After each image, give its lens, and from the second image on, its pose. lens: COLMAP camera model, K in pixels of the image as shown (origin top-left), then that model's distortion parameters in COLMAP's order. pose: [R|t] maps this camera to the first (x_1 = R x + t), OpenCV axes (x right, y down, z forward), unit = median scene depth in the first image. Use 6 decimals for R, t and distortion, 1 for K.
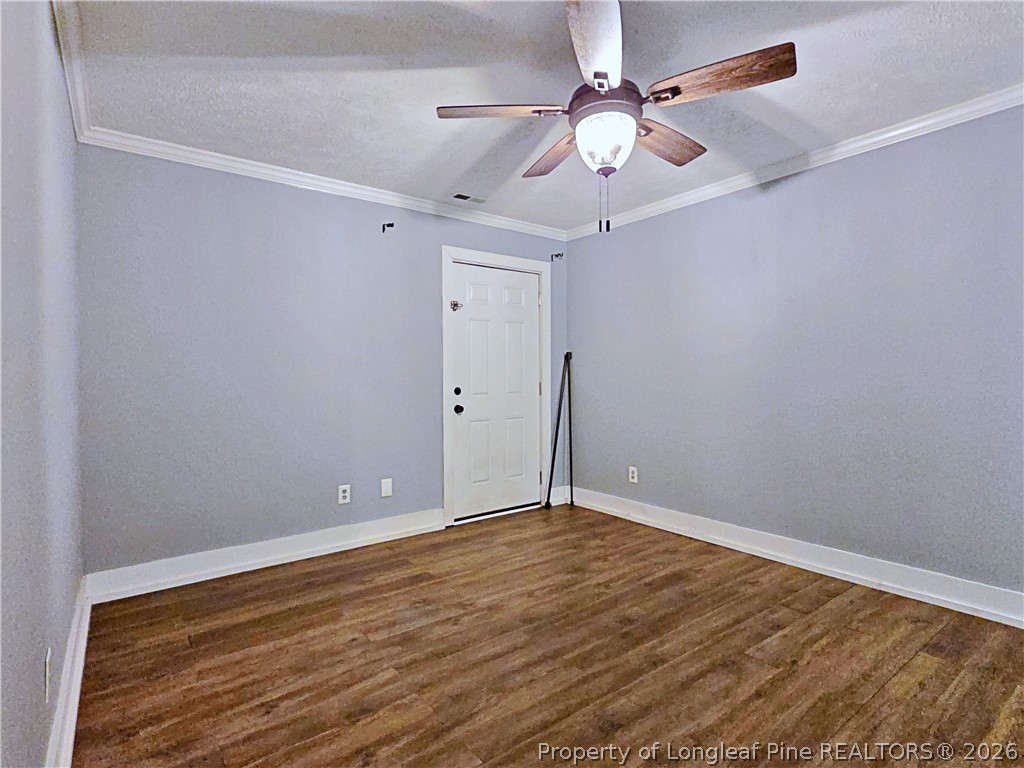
lens RADIAL K [[505.9, 0, 512.0], [0, 505.9, 379.4], [0, 0, 1]] dist [-0.007152, -0.001174]
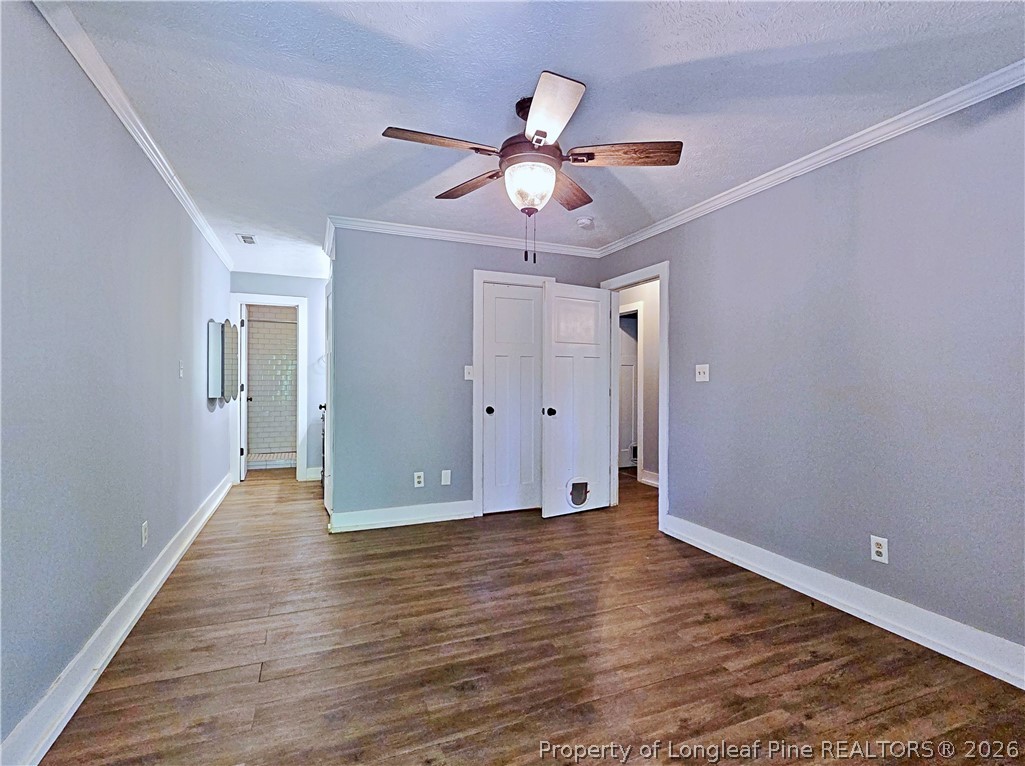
lens RADIAL K [[507.1, 0, 511.2], [0, 507.1, 377.6], [0, 0, 1]] dist [-0.001467, -0.000361]
pose [[-0.967407, 0.004911, 0.253179, -0.067789], [0.006061, 0.999975, 0.003760, -0.034559], [-0.253155, 0.005171, -0.967412, 2.149496]]
